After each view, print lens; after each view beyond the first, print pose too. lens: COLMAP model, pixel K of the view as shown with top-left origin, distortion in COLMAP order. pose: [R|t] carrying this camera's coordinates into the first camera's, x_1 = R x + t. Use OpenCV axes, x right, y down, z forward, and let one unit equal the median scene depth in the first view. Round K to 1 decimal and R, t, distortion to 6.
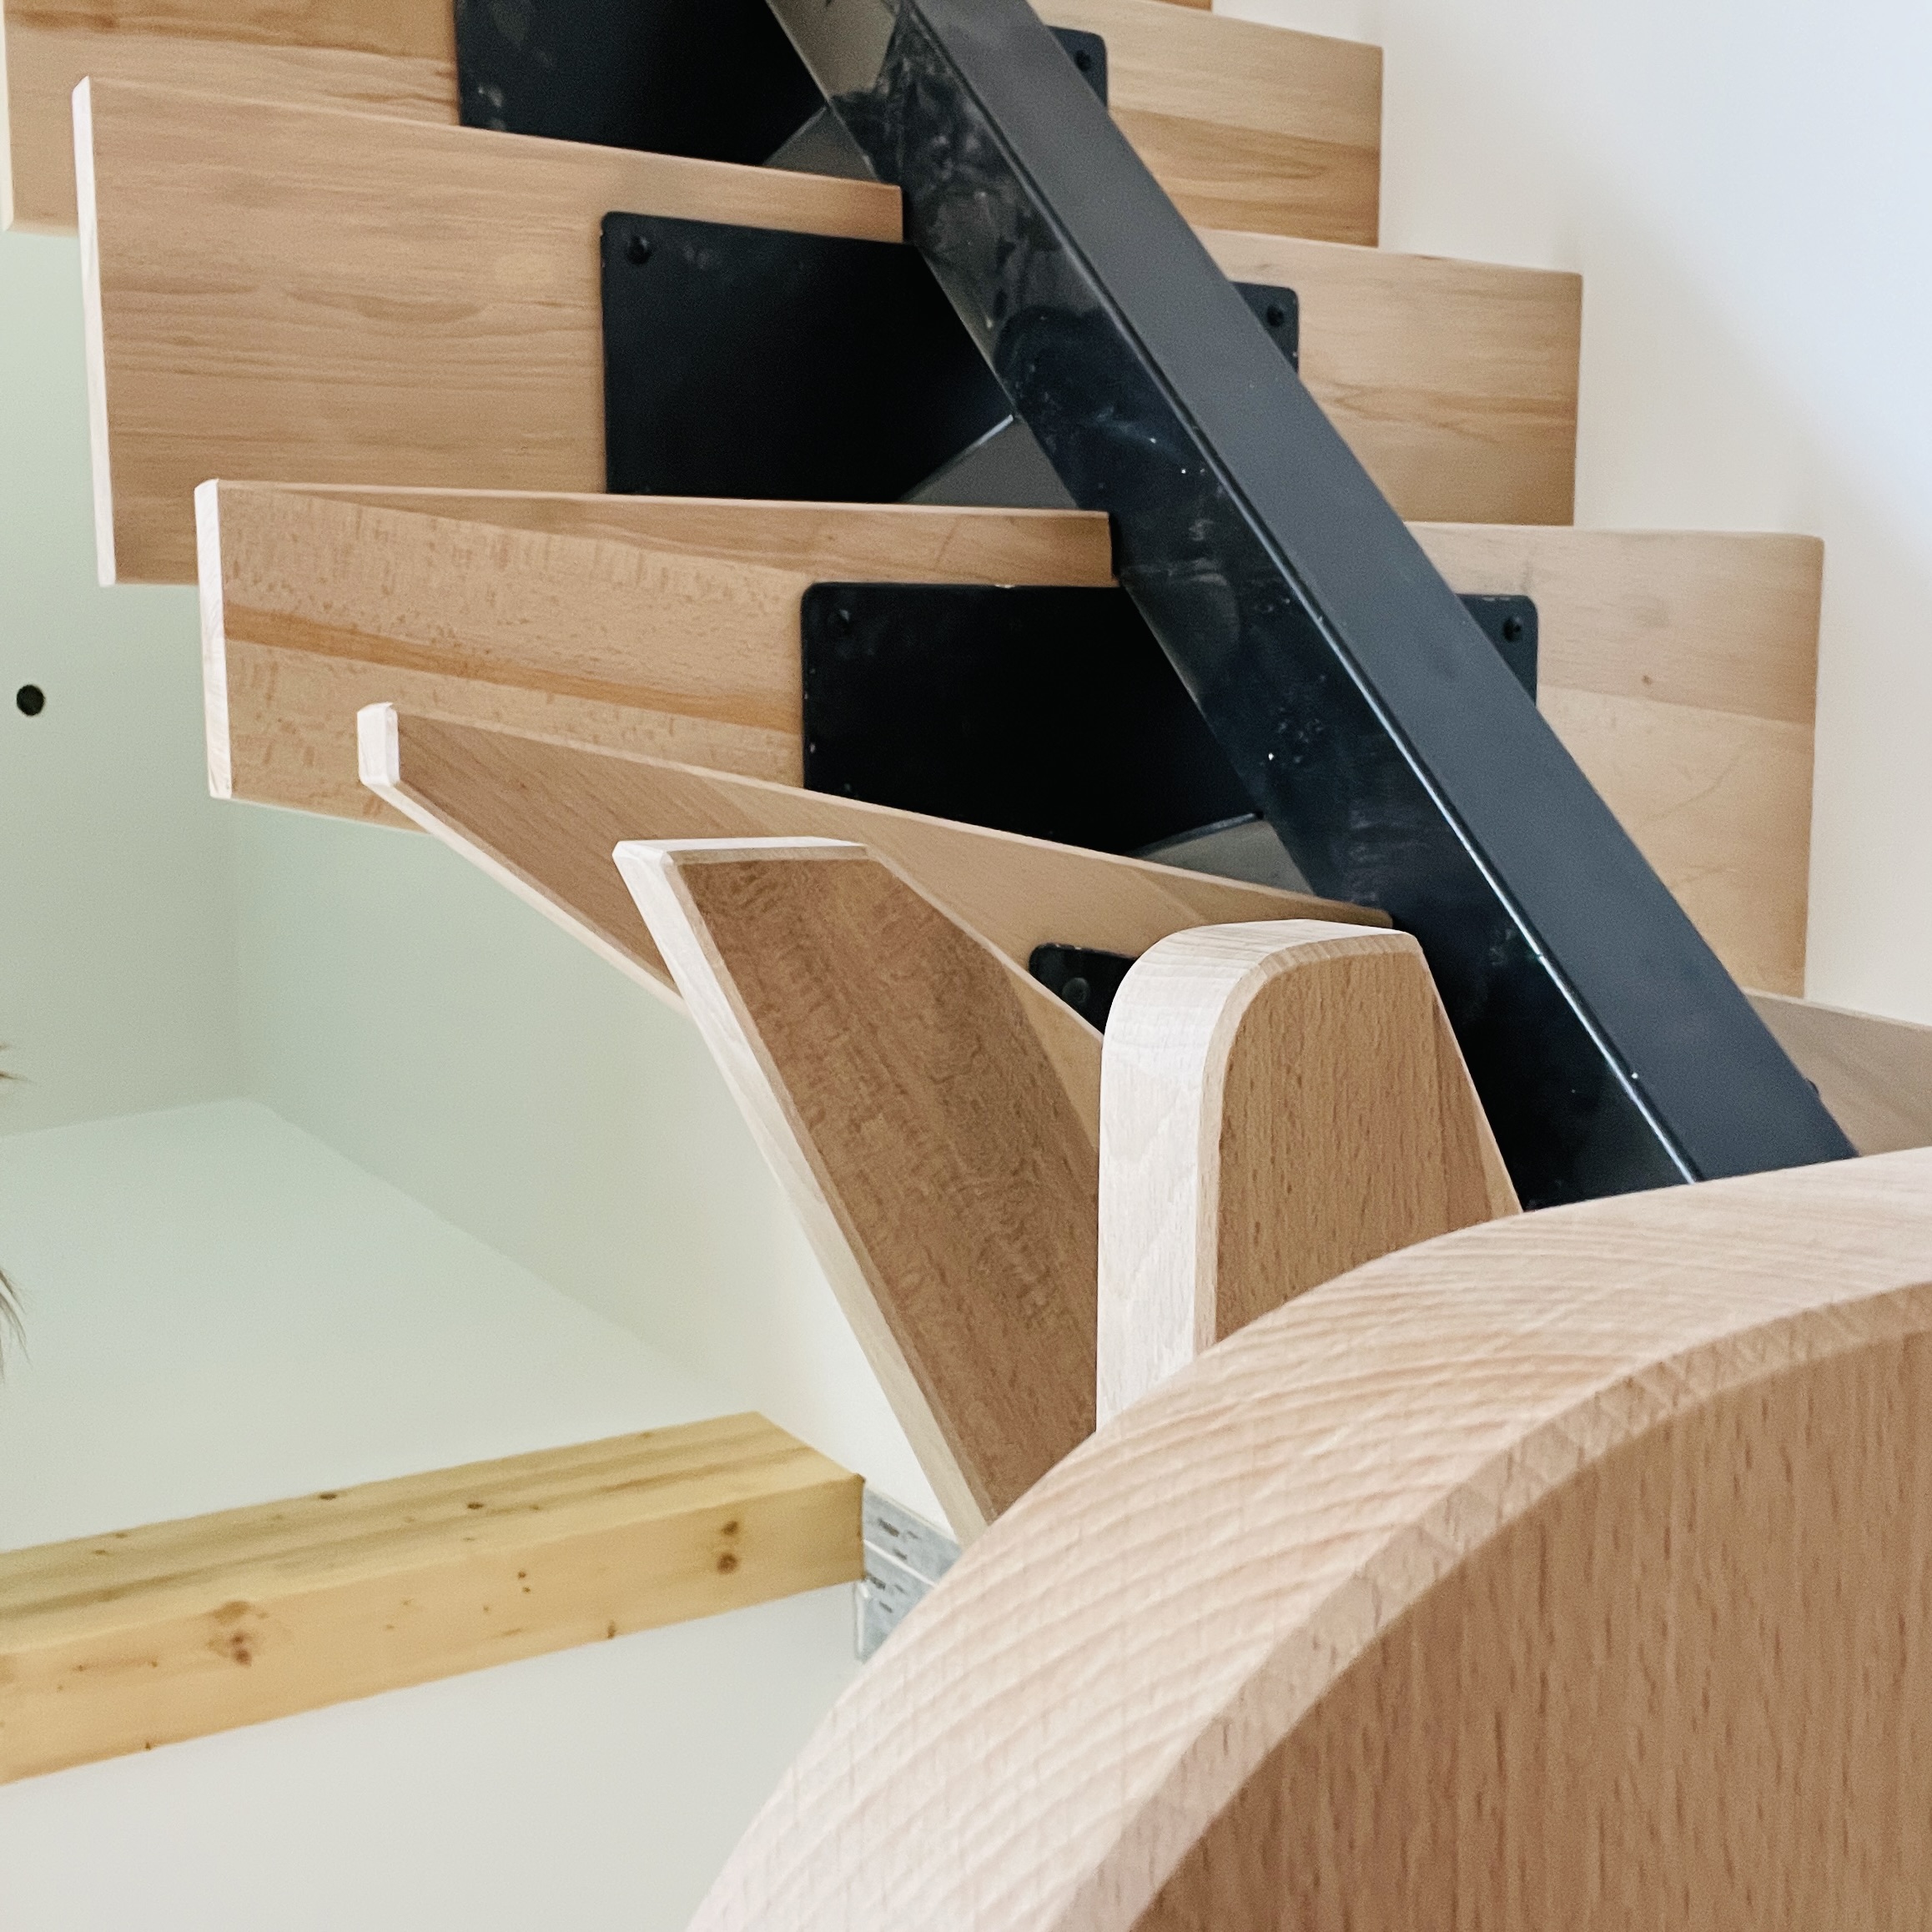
lens RADIAL K [[2275.9, 0, 961.2], [0, 2275.9, 973.2], [0, 0, 1]] dist [0.033309, 0.000000]
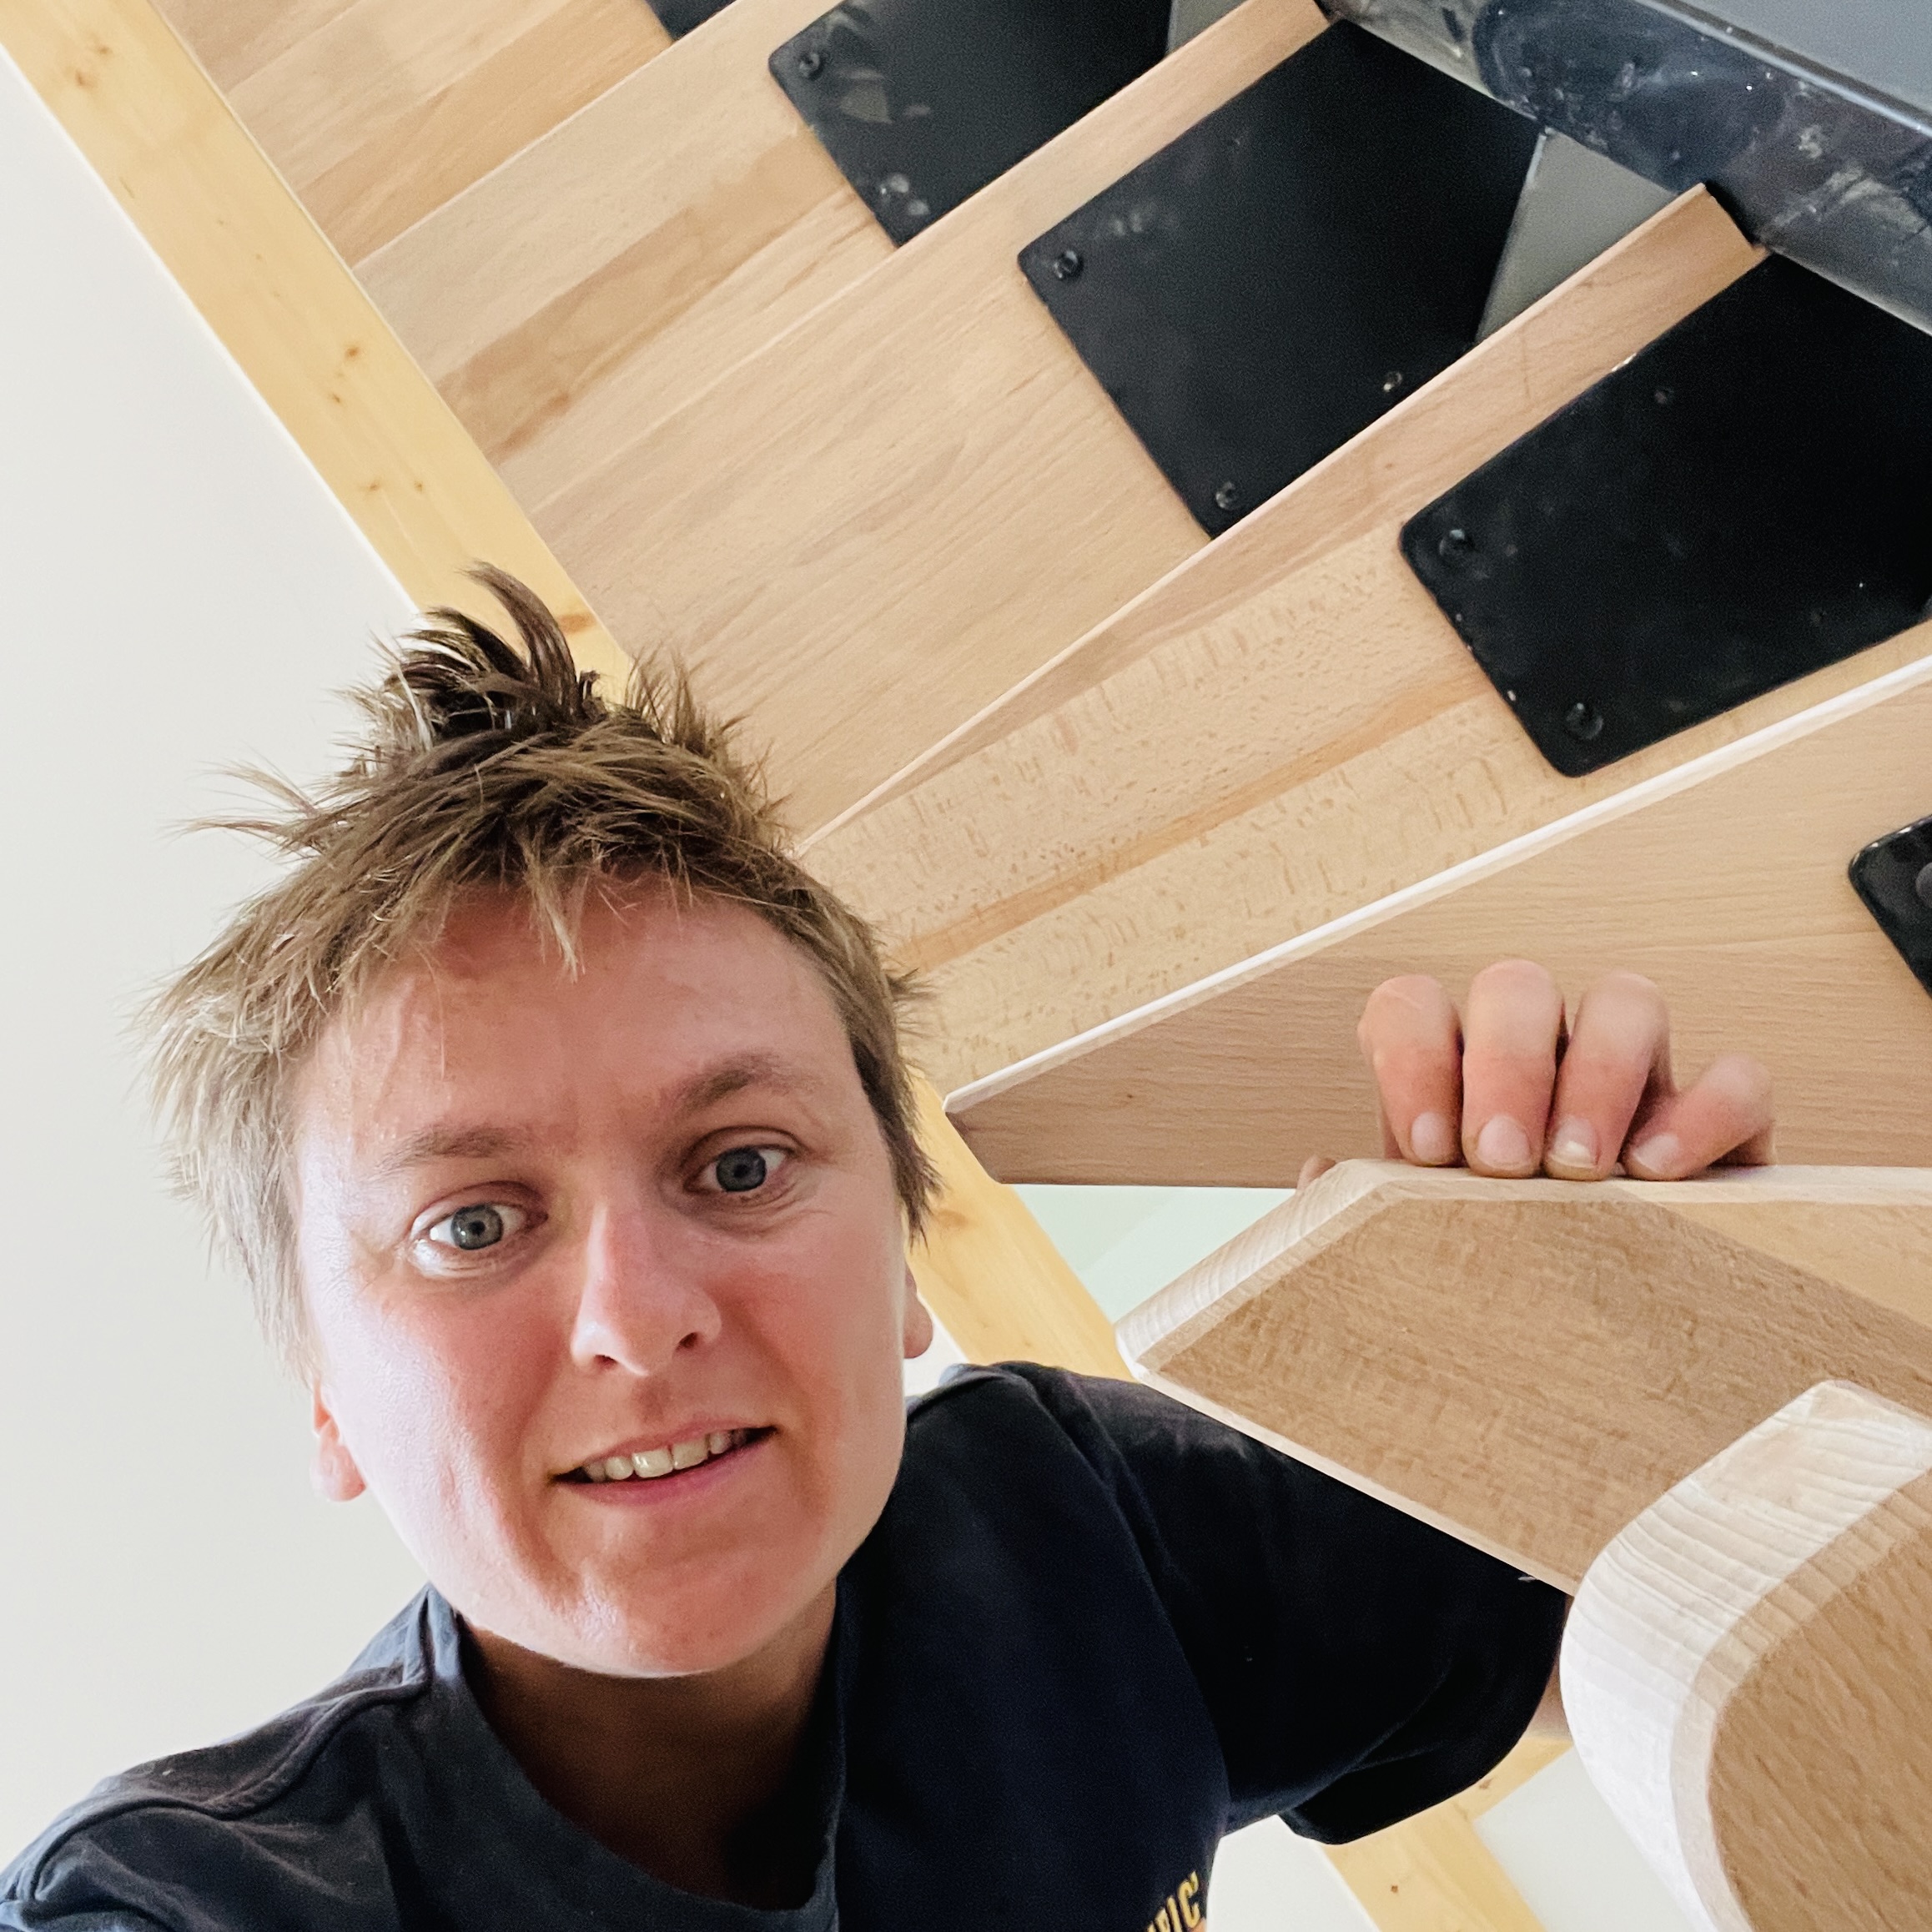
lens RADIAL K [[2275.9, 0, 956.3], [0, 2275.9, 954.9], [0, 0, 1]] dist [0.033309, 0.000000]
pose [[0.727035, -0.482981, -0.488006, 0.140506], [0.531847, 0.845665, -0.044607, -0.088563], [0.434234, -0.227113, 0.871700, 0.184641]]
